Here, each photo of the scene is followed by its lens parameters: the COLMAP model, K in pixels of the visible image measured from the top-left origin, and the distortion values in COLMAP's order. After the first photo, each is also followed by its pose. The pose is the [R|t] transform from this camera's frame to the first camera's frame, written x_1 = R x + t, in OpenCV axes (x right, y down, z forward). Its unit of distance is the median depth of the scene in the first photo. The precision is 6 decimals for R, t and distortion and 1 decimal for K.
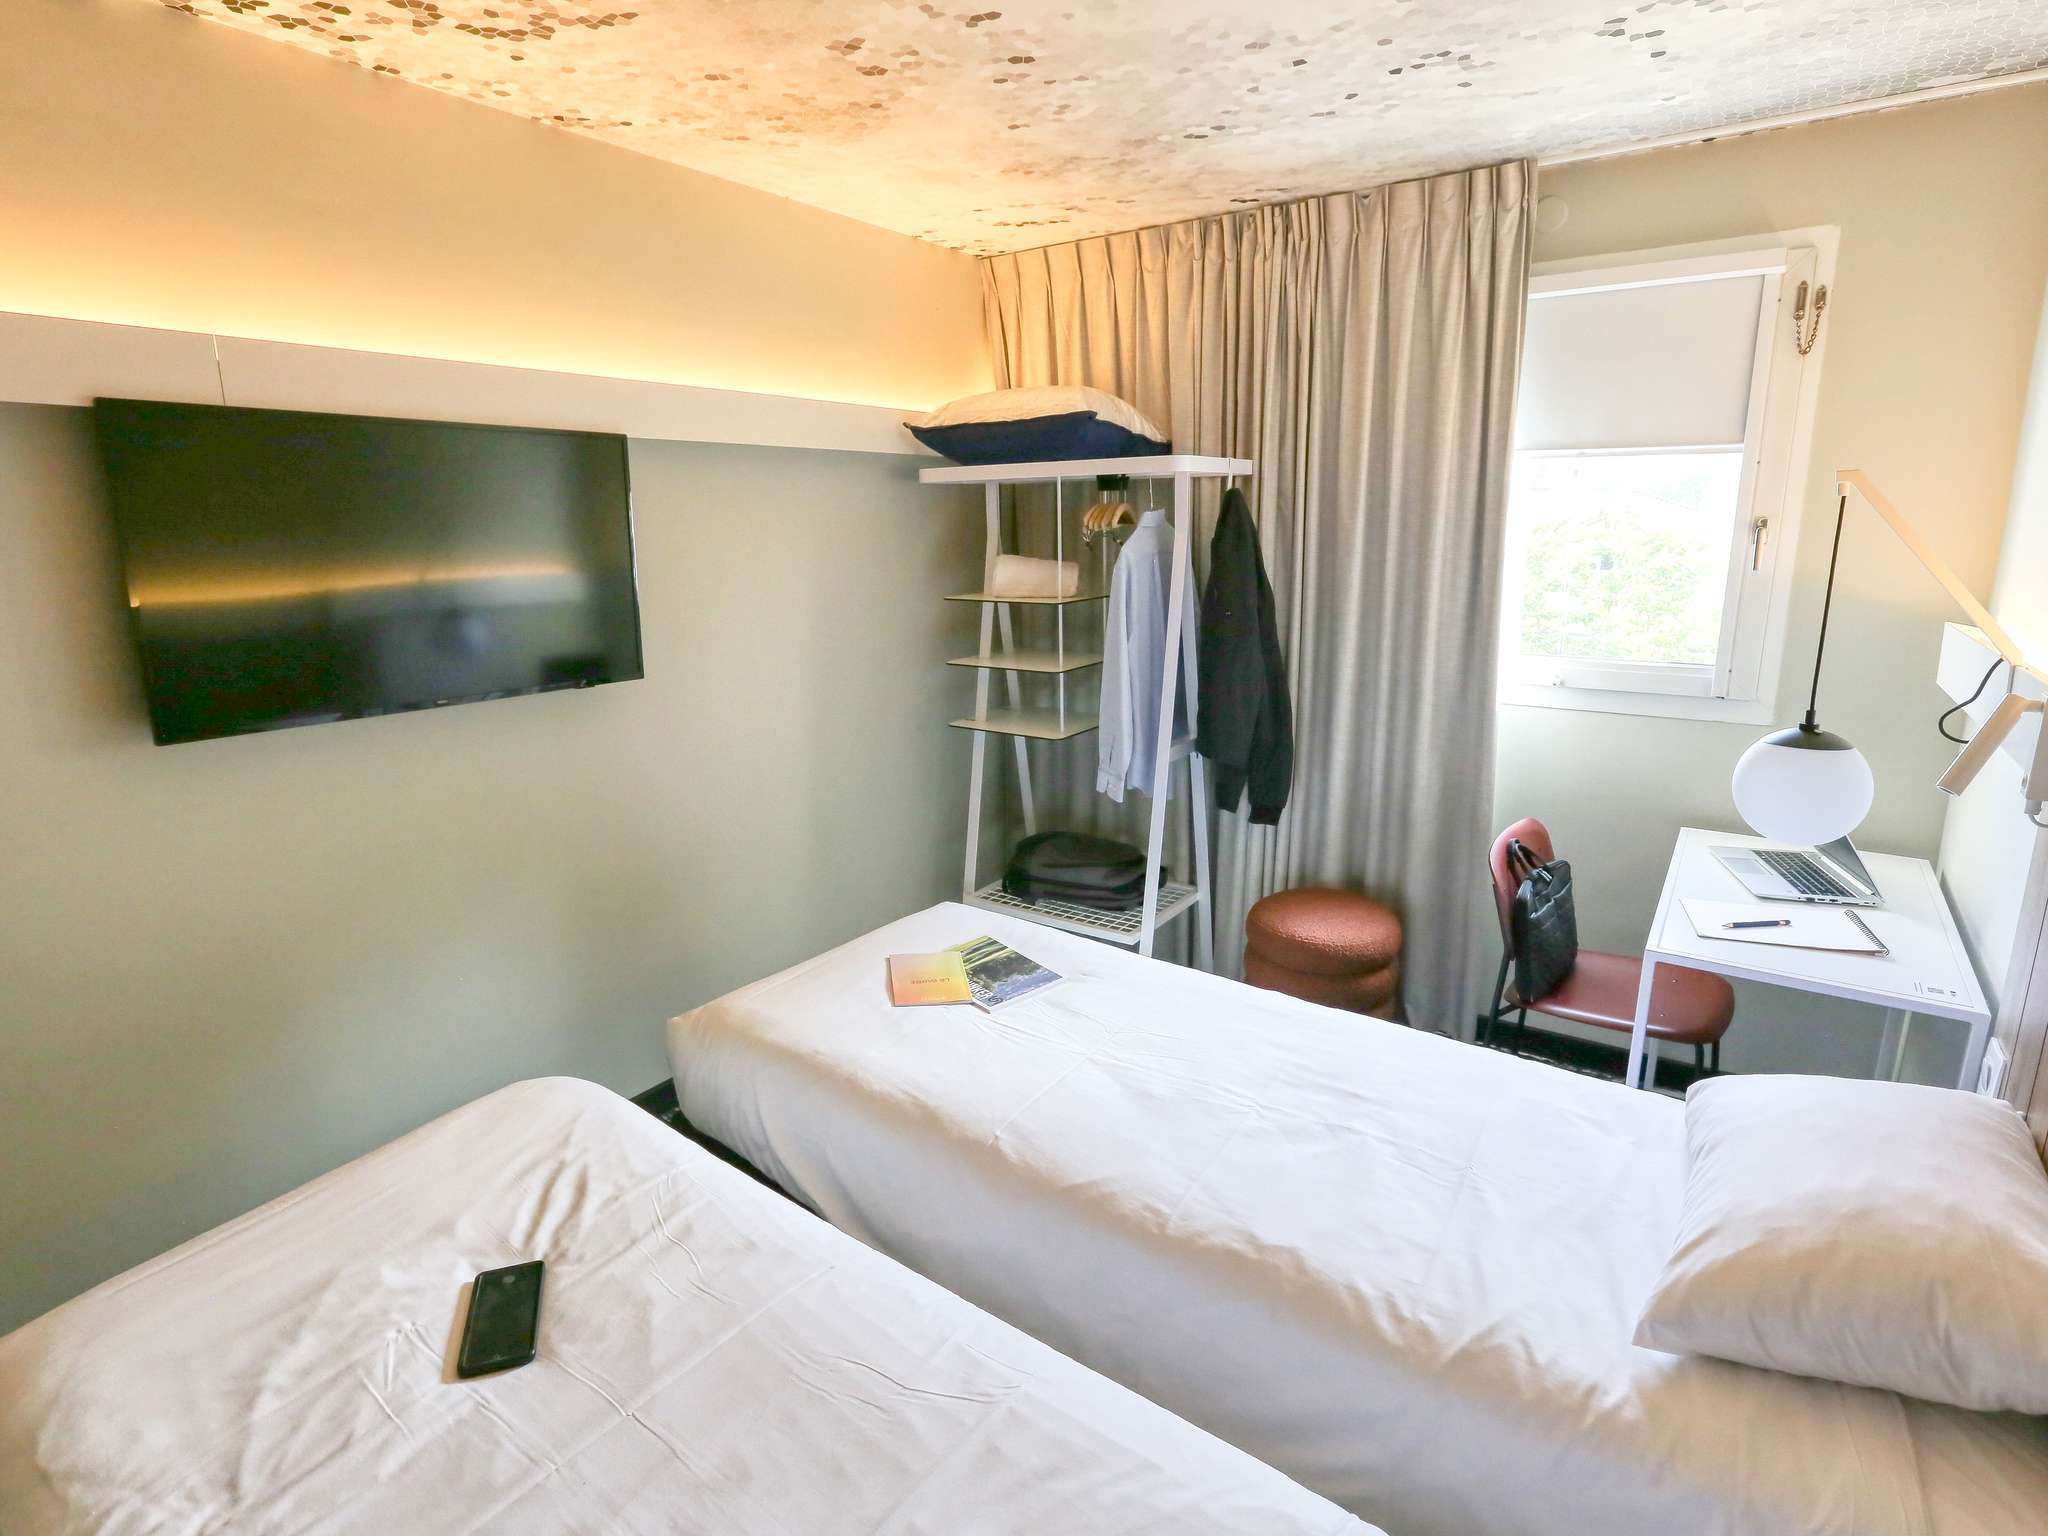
lens RADIAL K [[1044.6, 0, 1028.5], [0, 1044.6, 737.9], [0, 0, 1]] dist [-0.001779, -0.000162]
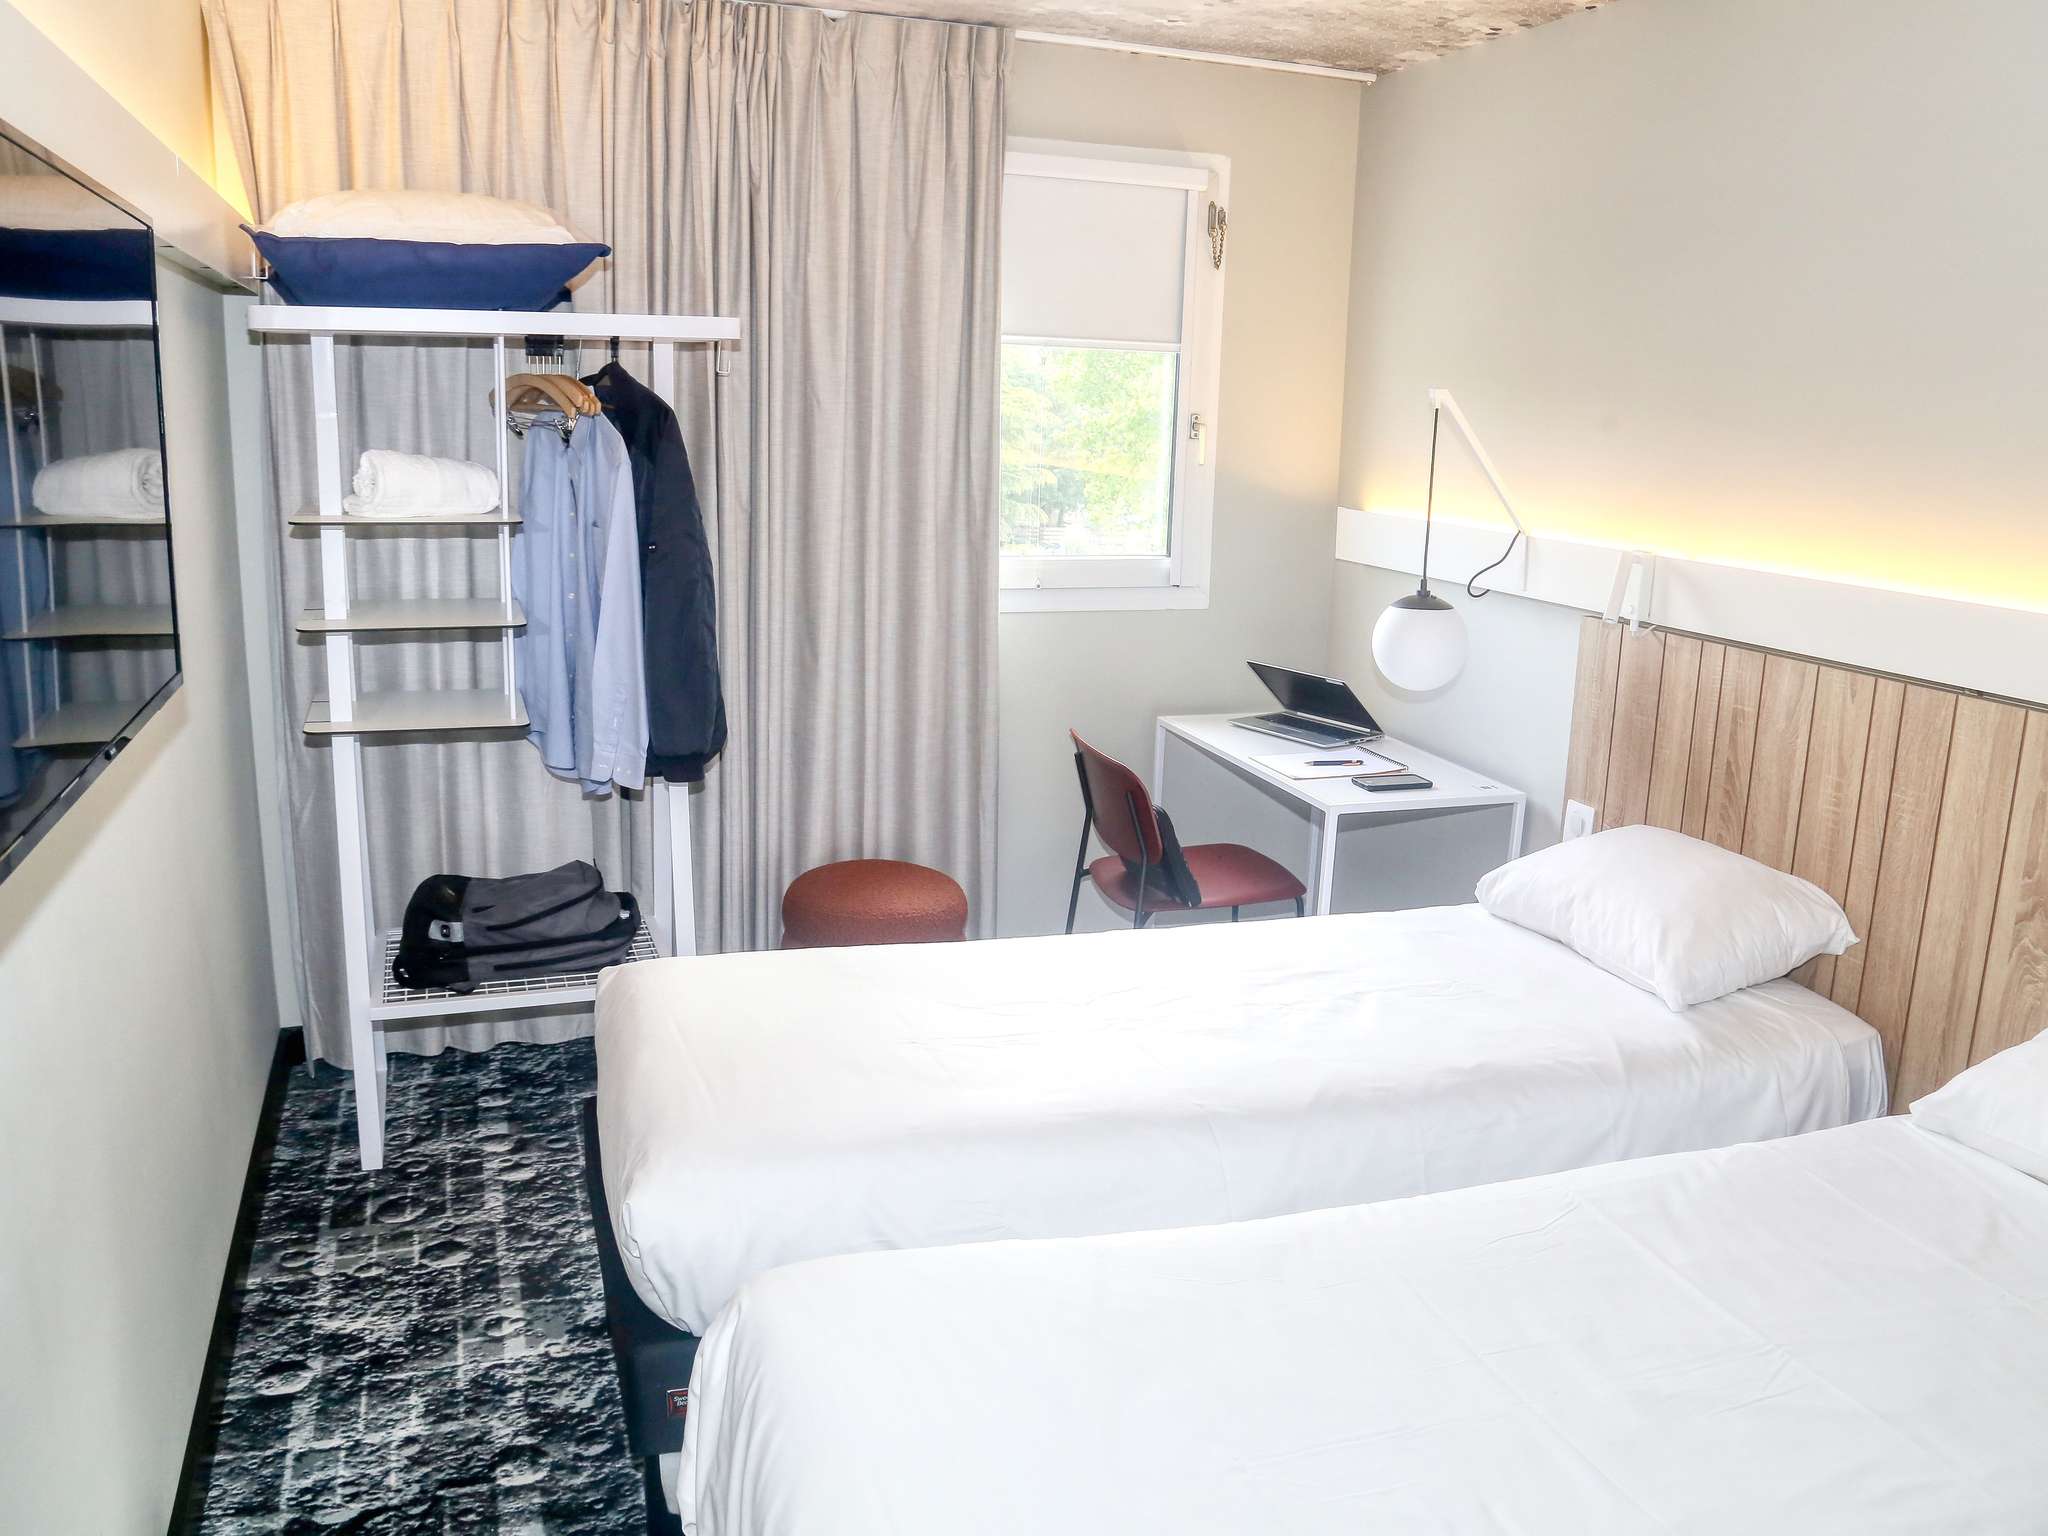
lens RADIAL K [[1610.6, 0, 1024.0], [0, 1610.6, 768.0], [0, 0, 1]] dist [-0.122873, 0.074229]
pose [[0.584729, -0.156715, 0.795948, -0.773060], [0.132291, 0.986450, 0.097038, -0.038134], [-0.800369, 0.048556, 0.597538, 0.188142]]
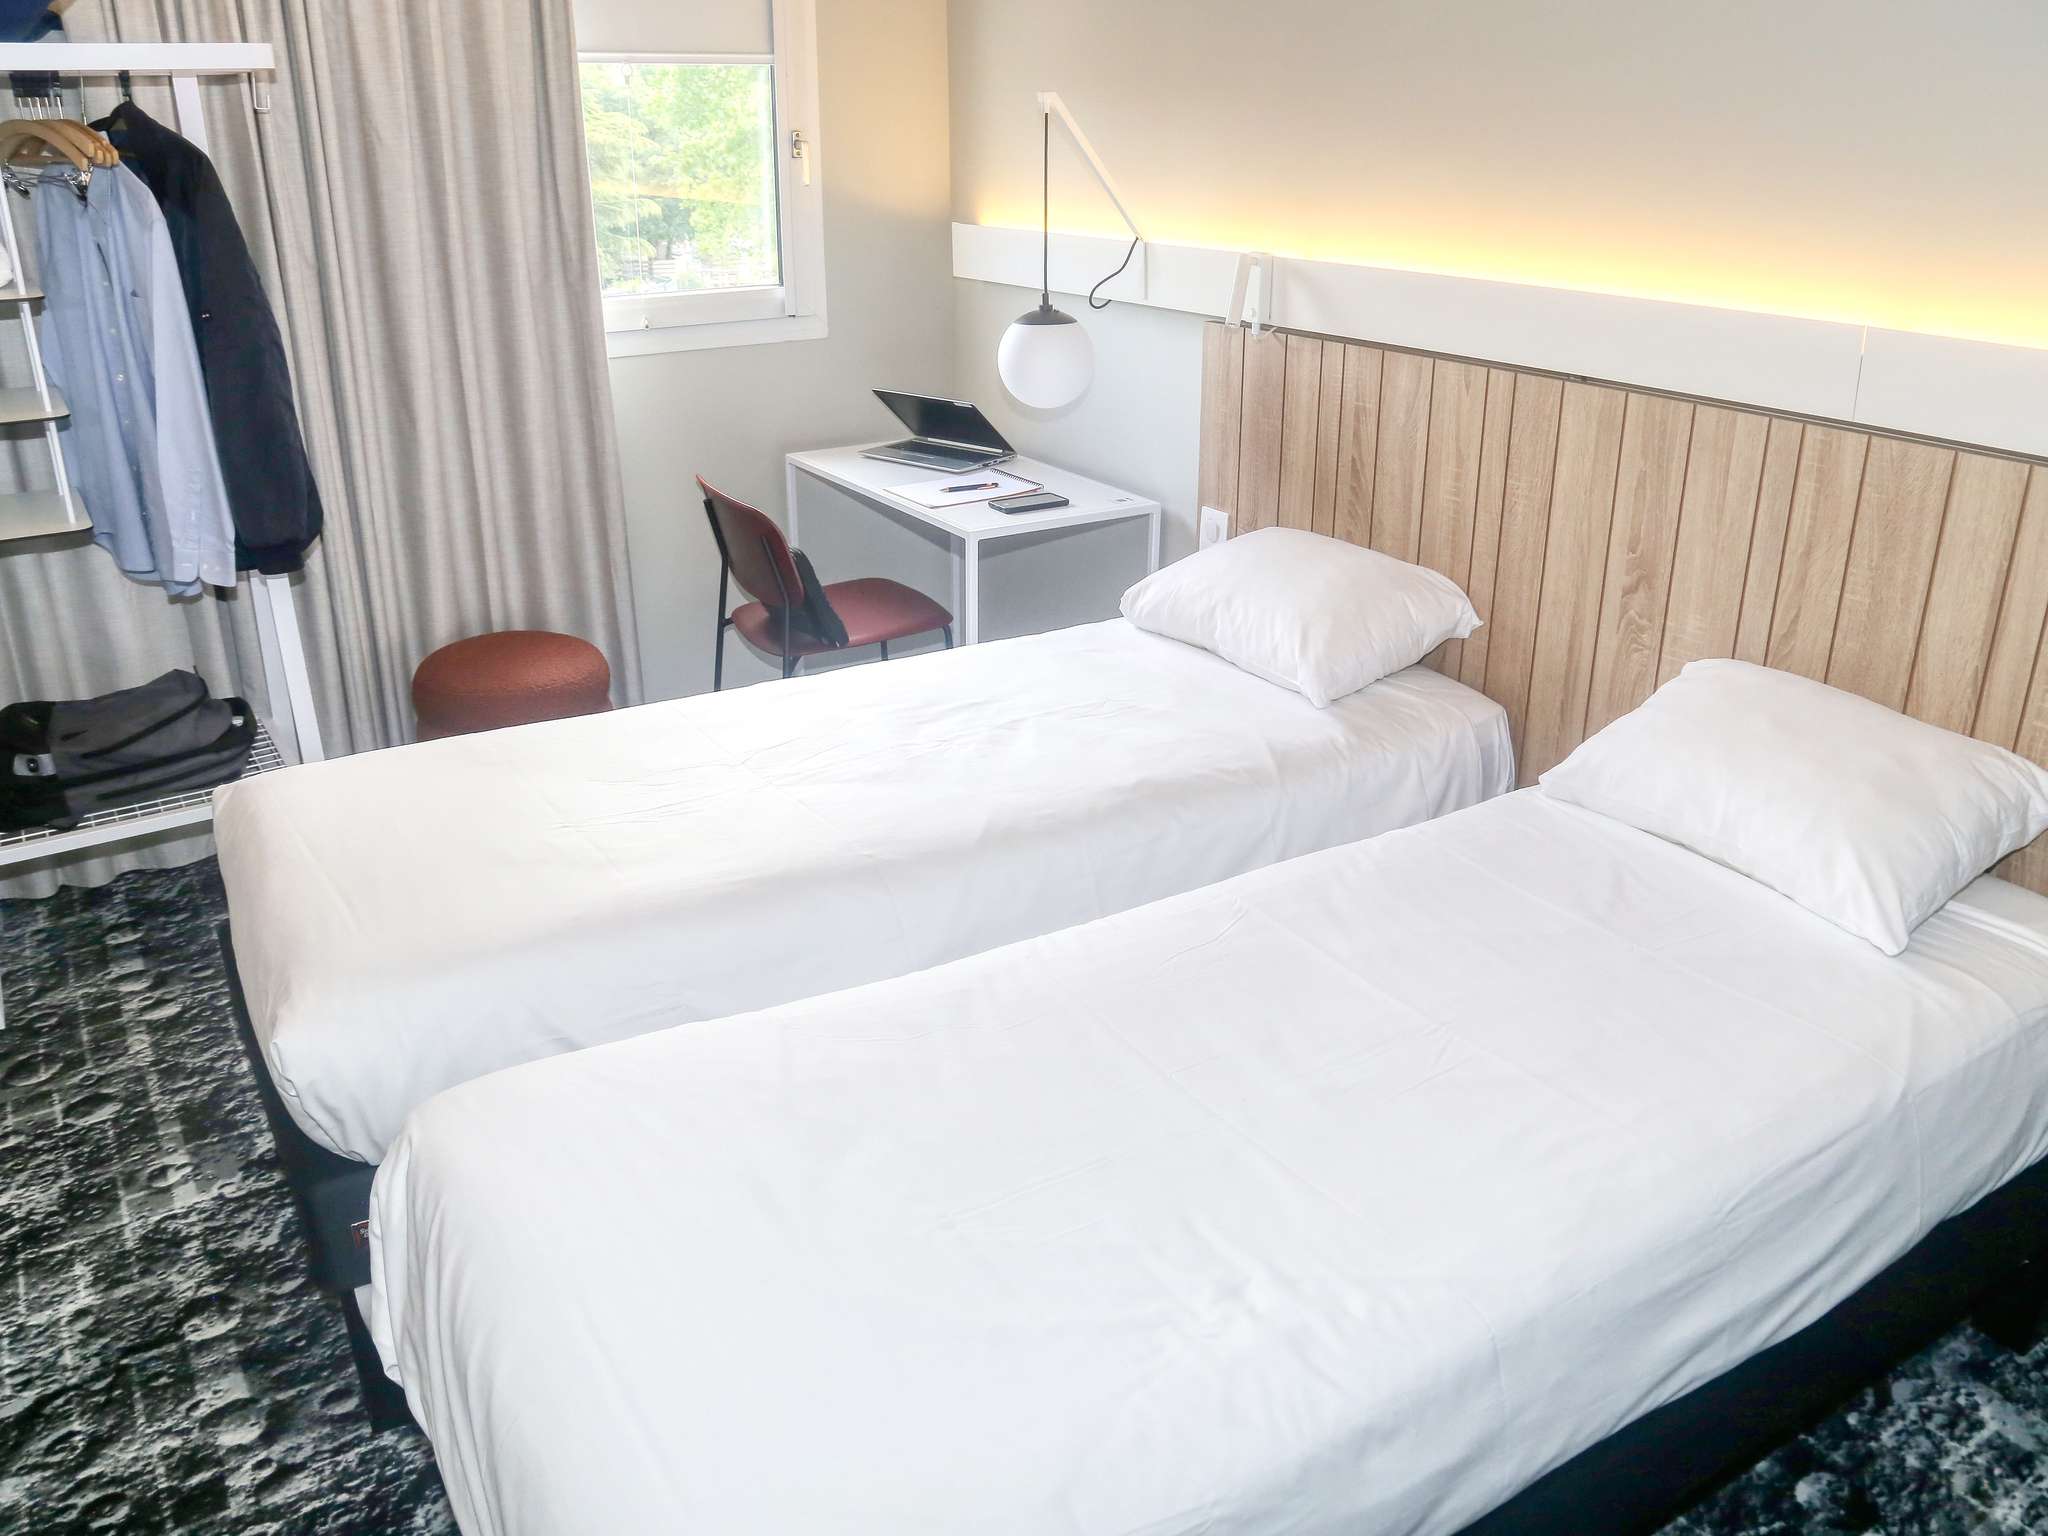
lens RADIAL K [[1588.1, 0, 1025.6], [0, 1588.1, 763.7], [0, 0, 1]] dist [-0.125251, 0.073072]
pose [[0.376283, -0.344916, 0.859909, -0.733282], [0.185750, 0.937362, 0.294702, -0.041056], [-0.907694, 0.048837, 0.416782, 0.208560]]
